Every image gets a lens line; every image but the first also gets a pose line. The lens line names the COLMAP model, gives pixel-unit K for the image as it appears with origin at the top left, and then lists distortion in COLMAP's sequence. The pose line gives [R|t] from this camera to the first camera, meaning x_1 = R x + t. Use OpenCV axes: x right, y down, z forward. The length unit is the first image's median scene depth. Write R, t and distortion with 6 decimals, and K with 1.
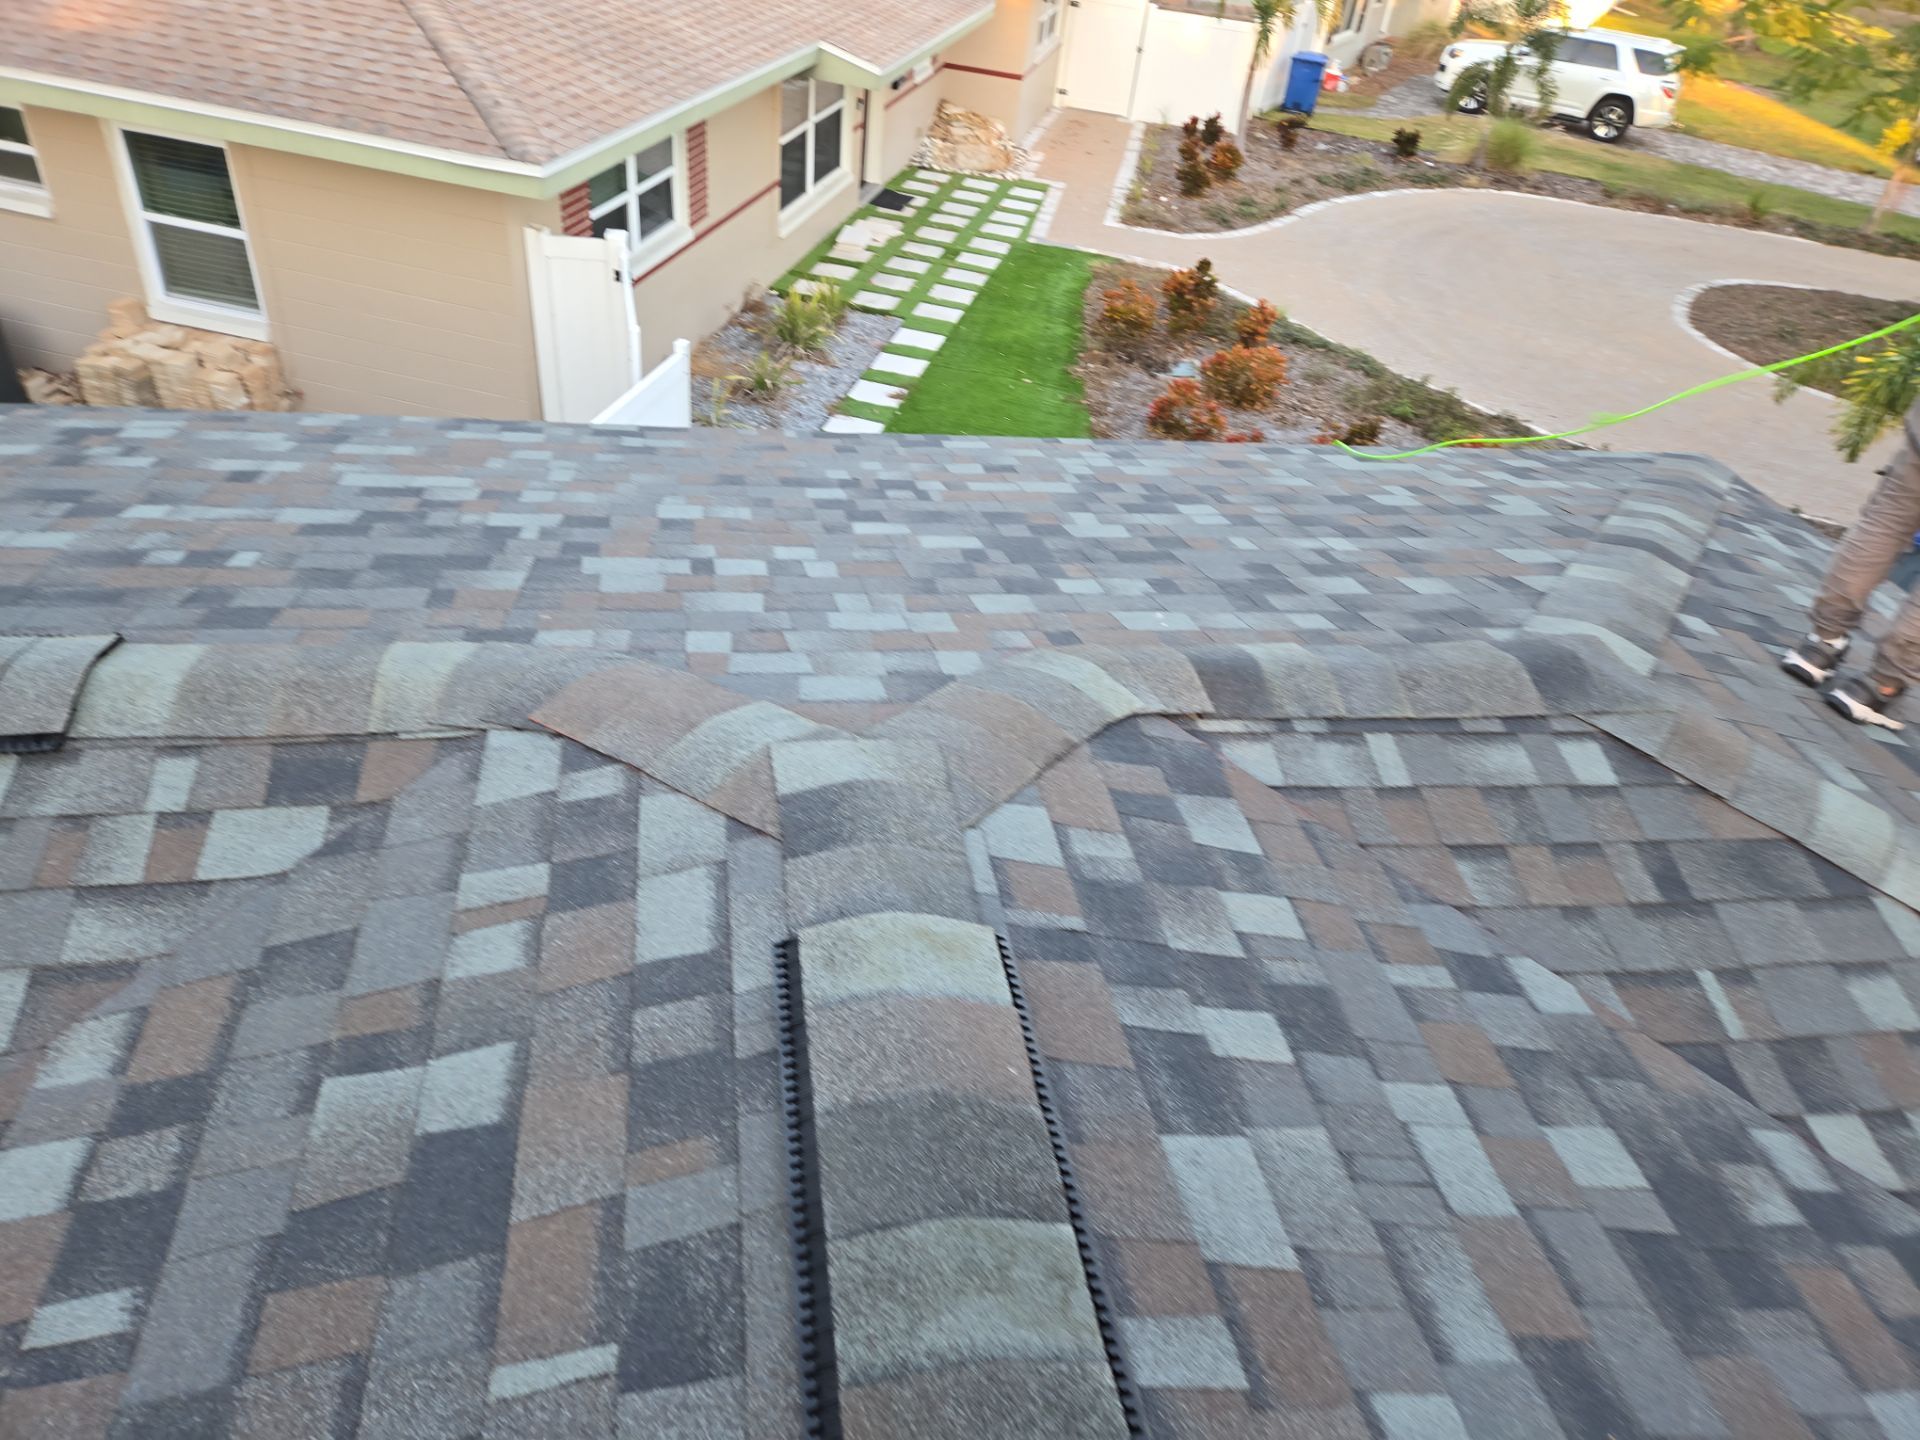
lens RADIAL K [[1268.0, 0, 941.6], [0, 1268.0, 756.0], [0, 0, 1]] dist [0.084477, -0.073666]
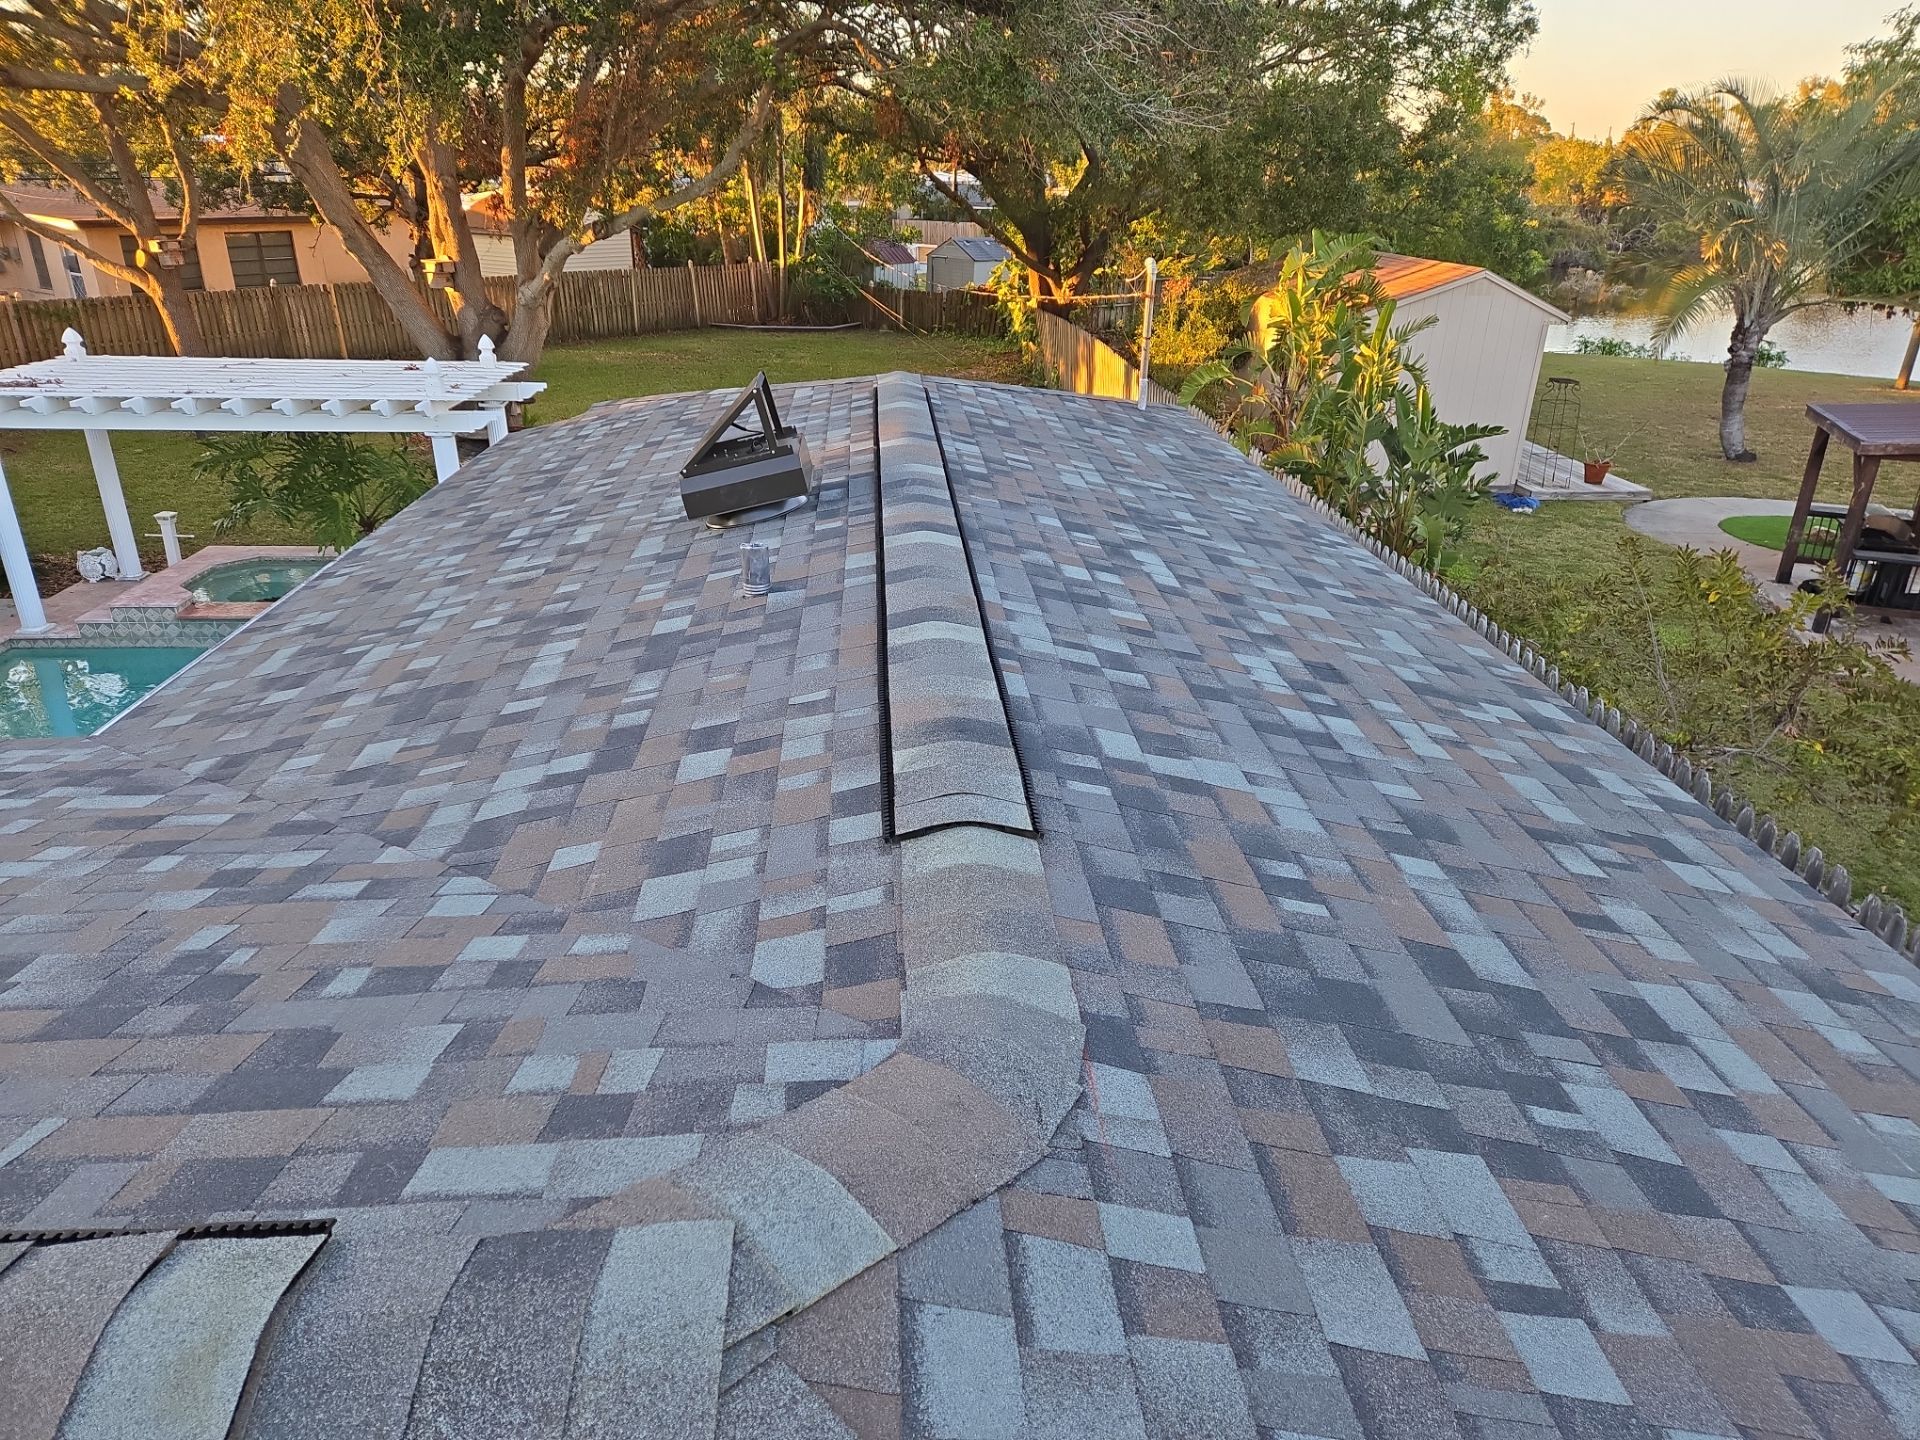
lens RADIAL K [[1264.3, 0, 968.6], [0, 1264.3, 736.4], [0, 0, 1]] dist [0.071507, -0.057175]
pose [[-0.108582, 0.304158, -0.946413, 0.272213], [-0.629416, 0.715866, 0.302277, -0.308385], [0.769445, 0.628509, 0.113711, 0.527760]]
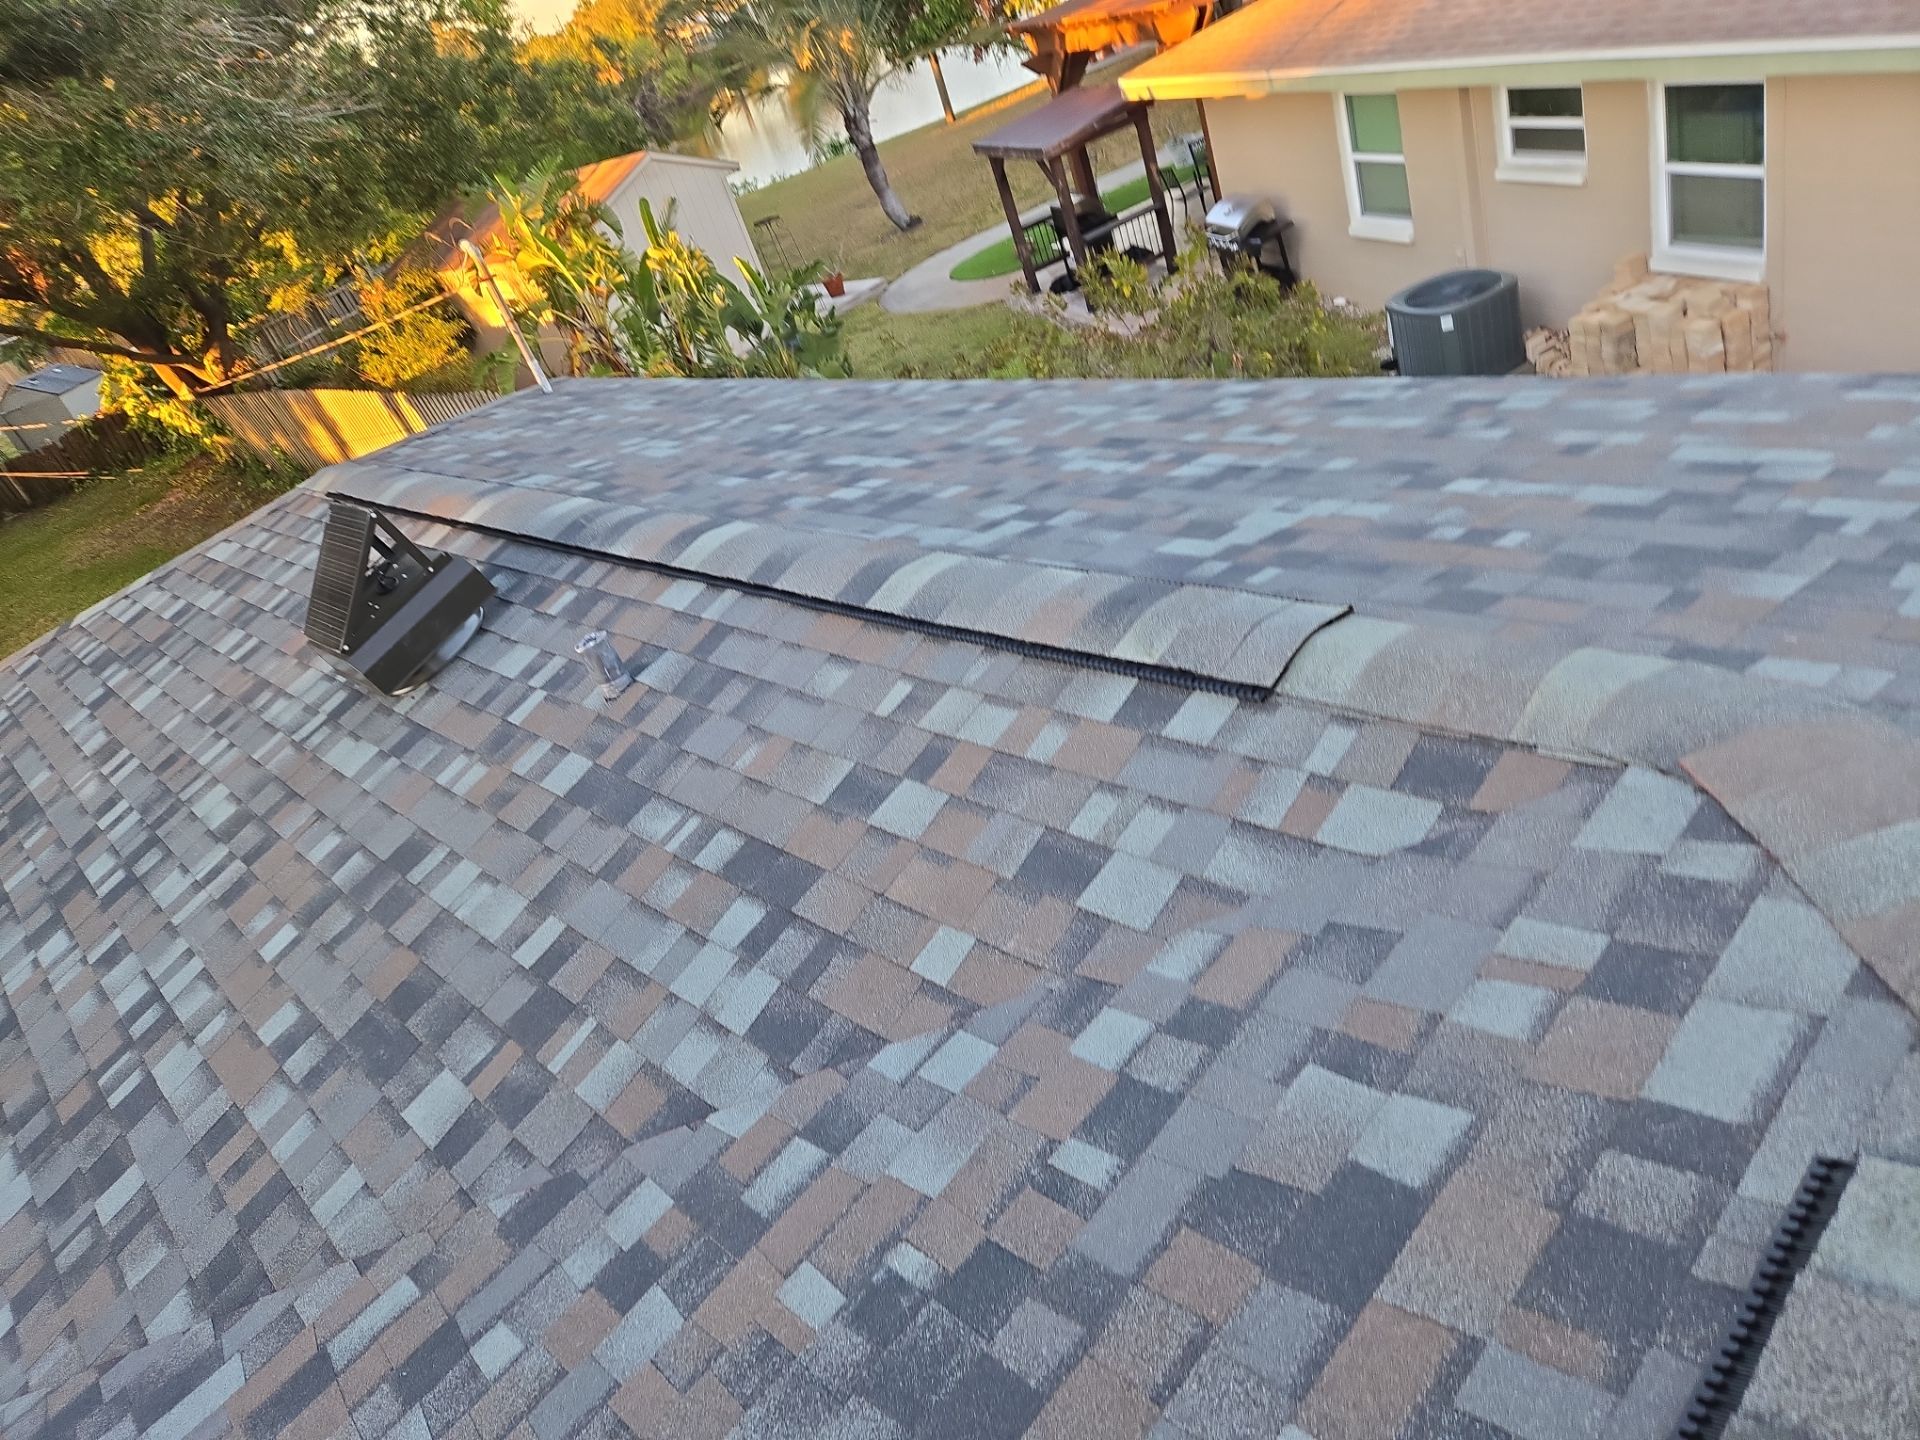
lens RADIAL K [[1255.3, 0, 956.9], [0, 1255.3, 740.7], [0, 0, 1]] dist [0.073362, -0.063823]
pose [[0.504839, 0.214658, -0.836098, 0.092416], [-0.182170, 0.973266, 0.139880, -0.049067], [0.843772, 0.081696, 0.530447, 0.094675]]
